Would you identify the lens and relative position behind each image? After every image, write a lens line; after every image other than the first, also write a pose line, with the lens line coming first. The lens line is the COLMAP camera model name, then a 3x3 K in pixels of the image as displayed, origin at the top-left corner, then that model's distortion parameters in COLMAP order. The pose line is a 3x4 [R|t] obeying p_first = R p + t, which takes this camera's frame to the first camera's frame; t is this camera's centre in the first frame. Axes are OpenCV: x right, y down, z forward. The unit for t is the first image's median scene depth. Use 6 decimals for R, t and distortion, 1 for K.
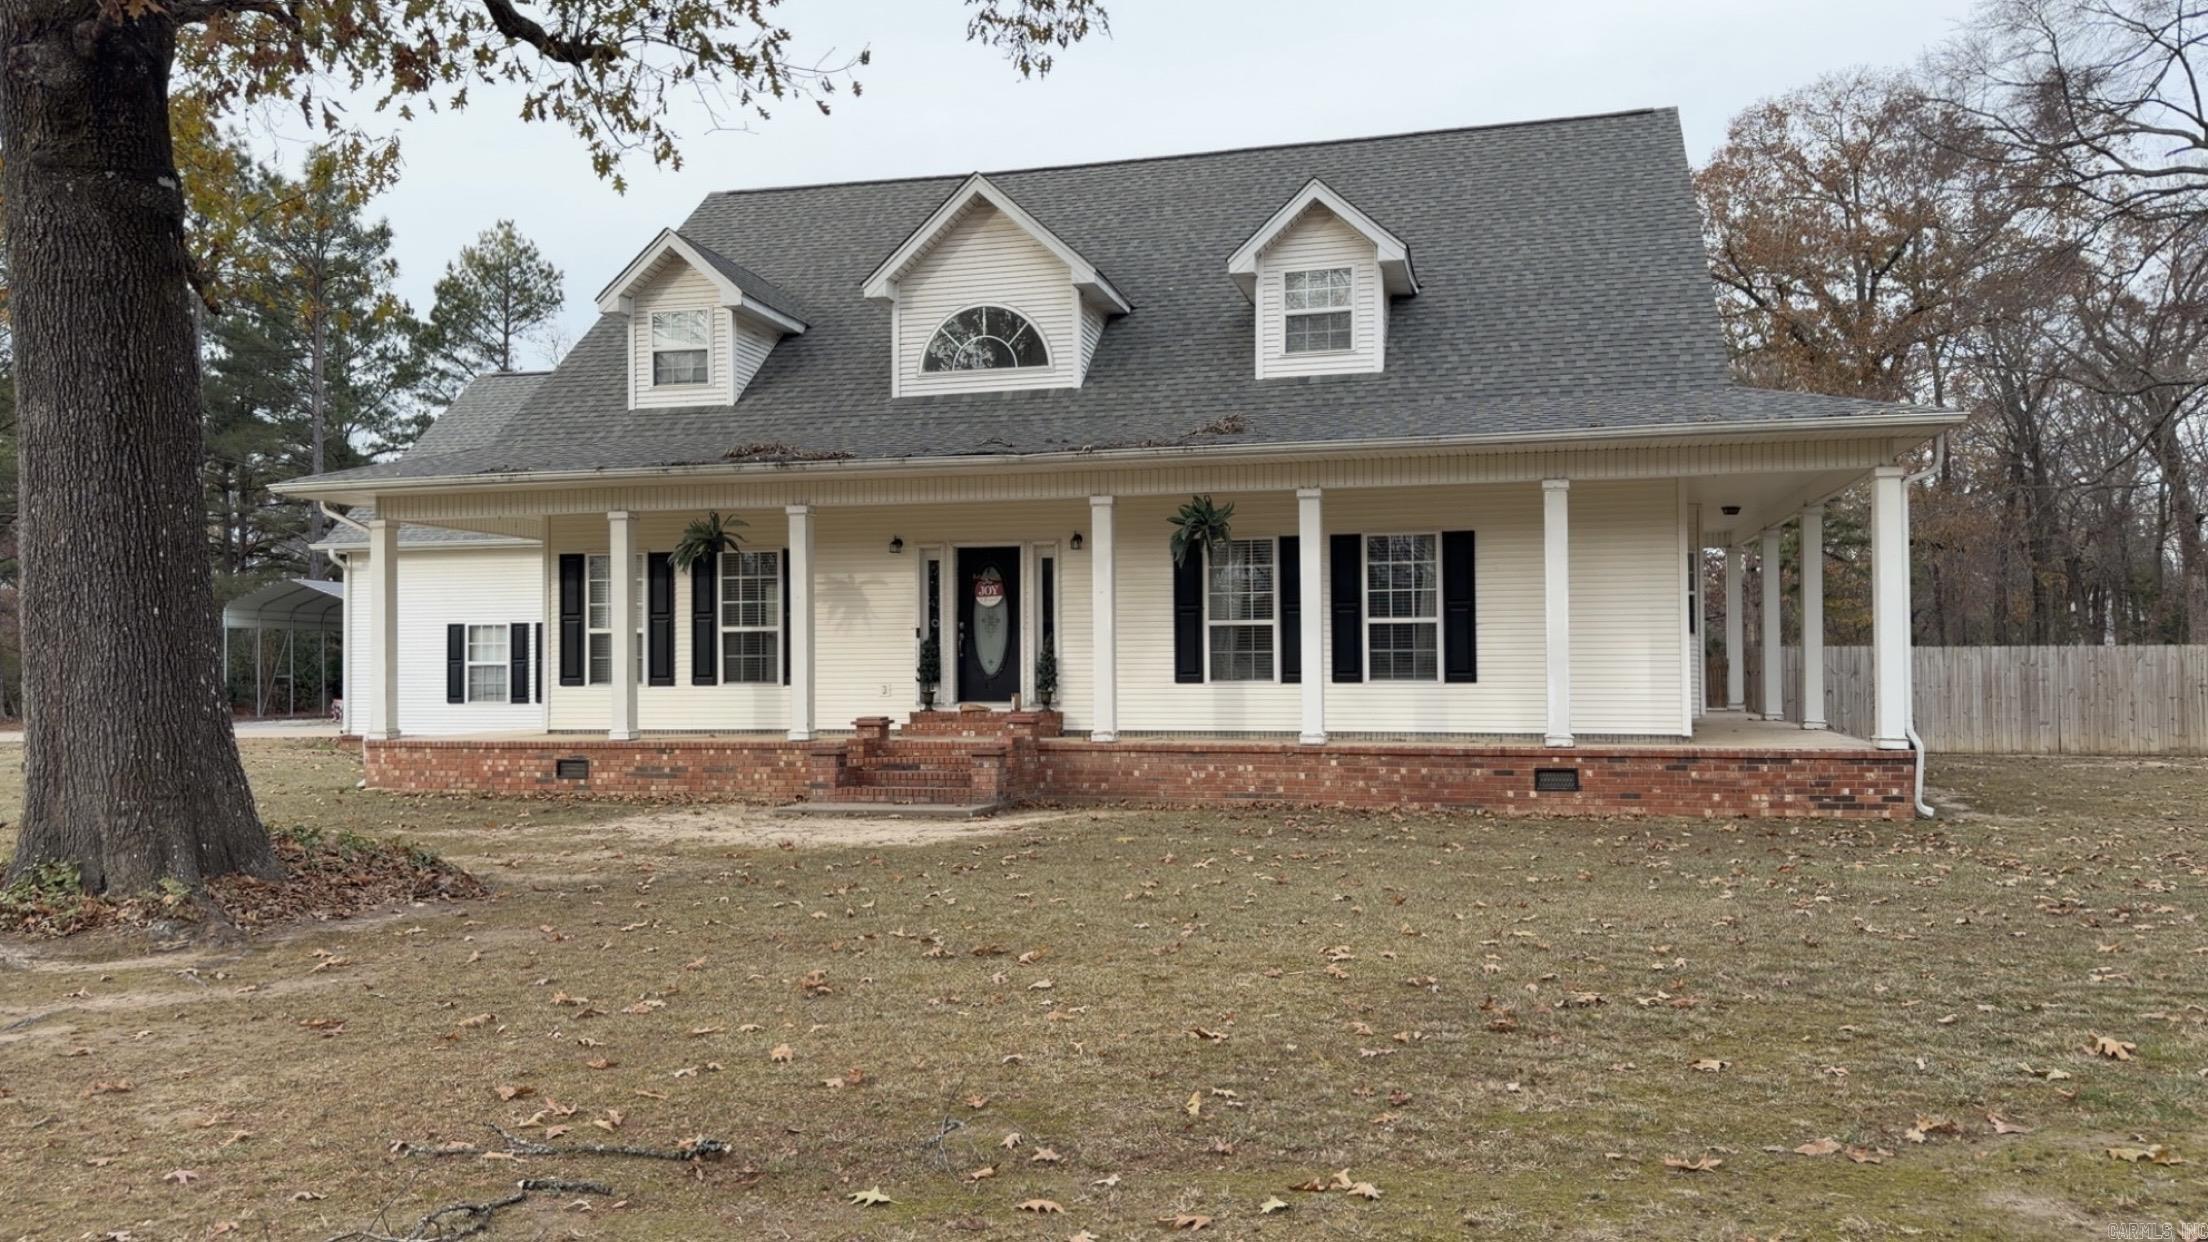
lens RADIAL K [[1601.2, 0, 1104.0], [0, 1601.2, 621.0], [0, 0, 1]] dist [0.124646, -0.196234]
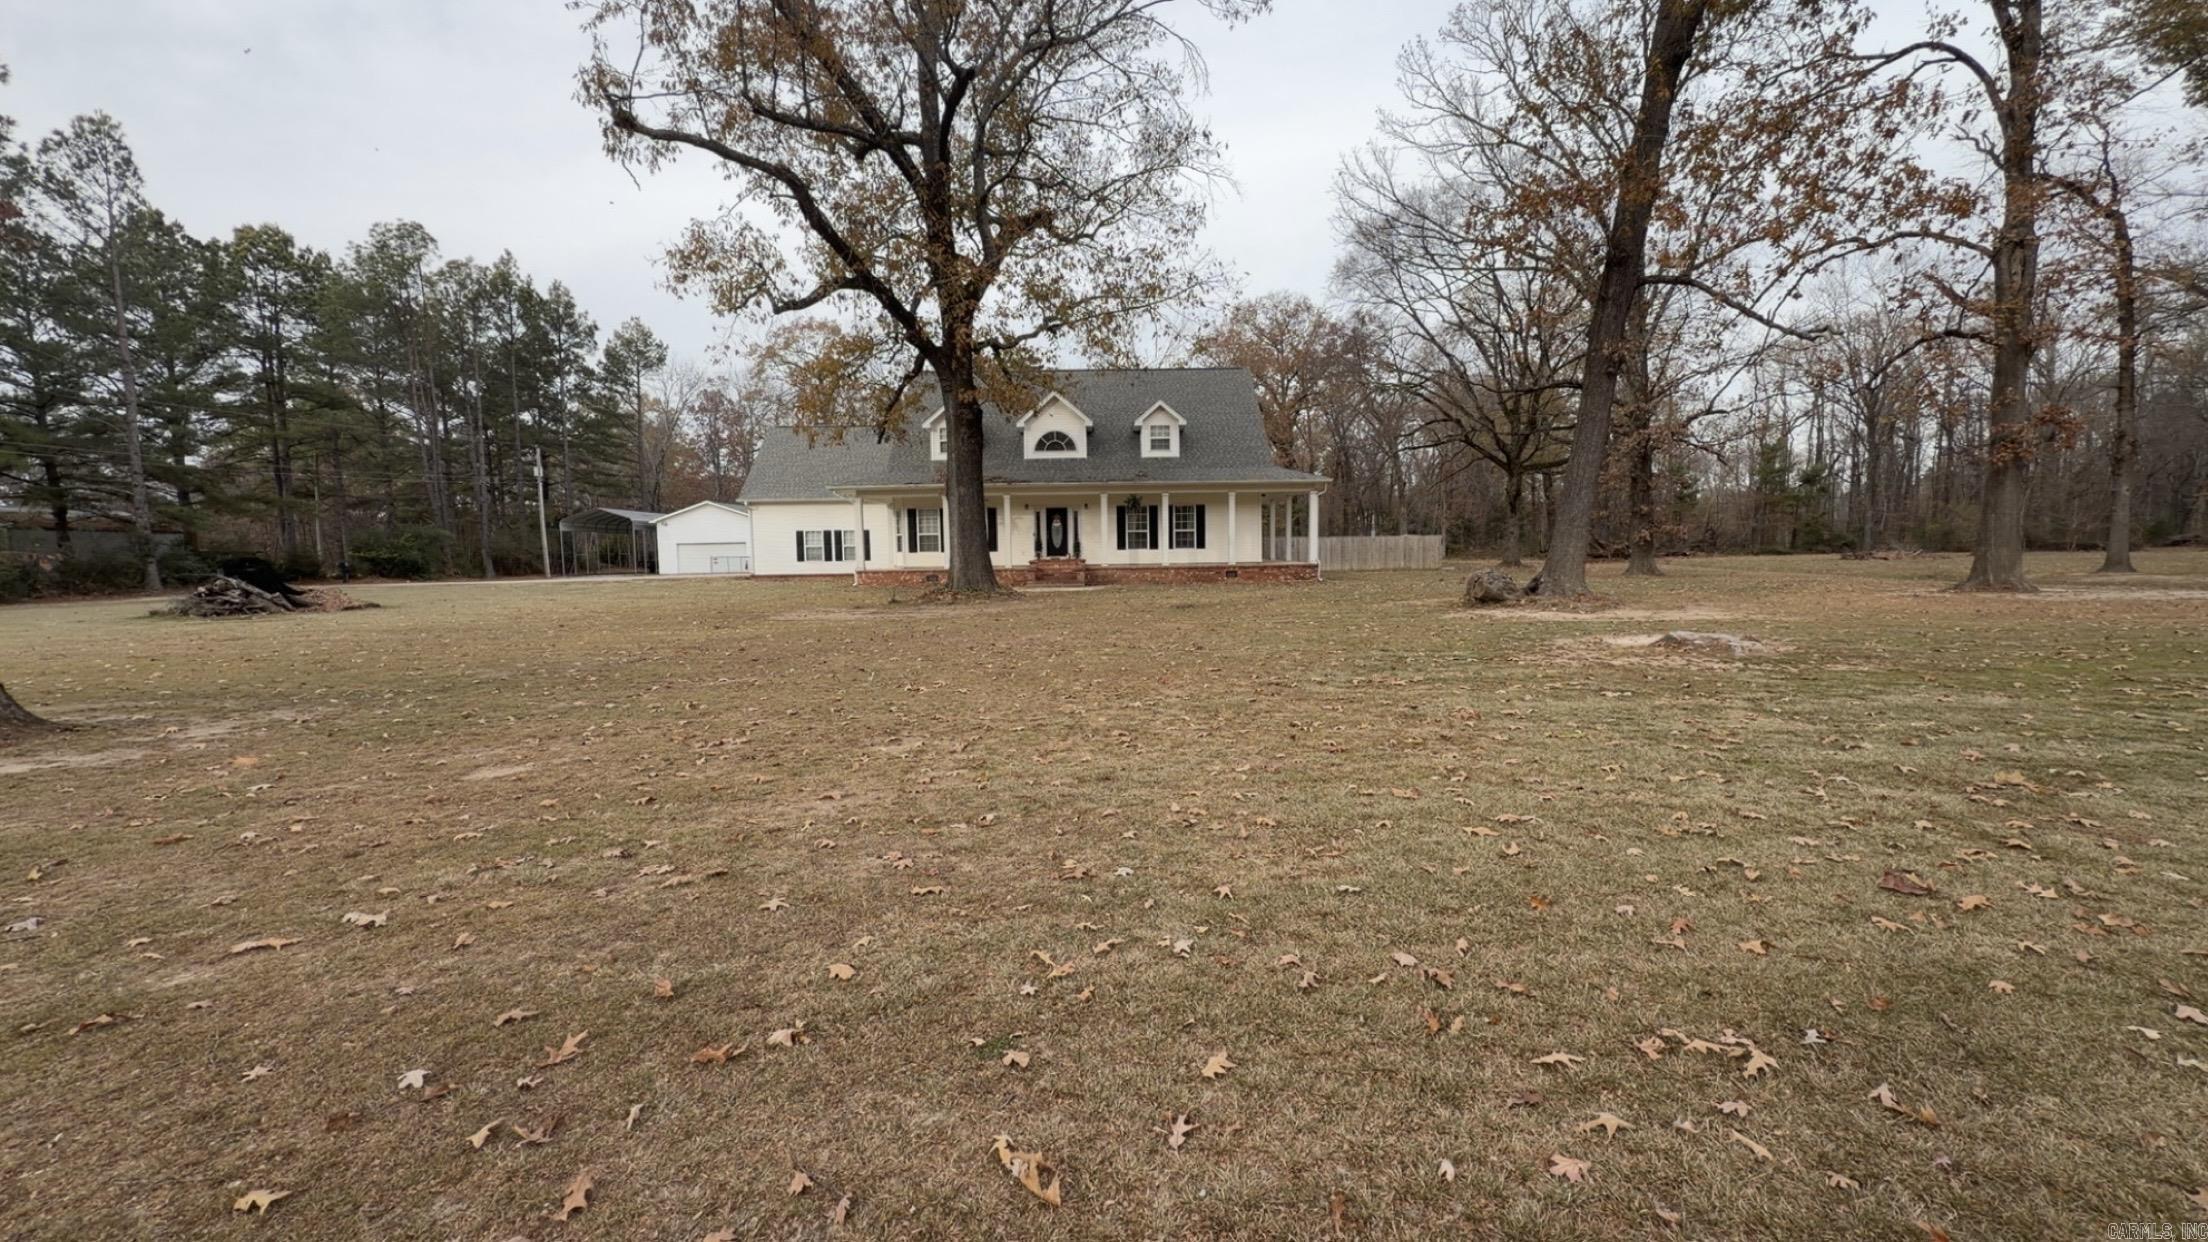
lens RADIAL K [[916.9, 0, 1104.0], [0, 916.9, 621.0], [0, 0, 1]] dist [0.002386, -0.000175]
pose [[0.965291, -0.028906, 0.259572, -0.464449], [0.001143, 0.994315, 0.106477, -0.015818], [-0.261175, -0.102484, 0.959836, -0.803262]]
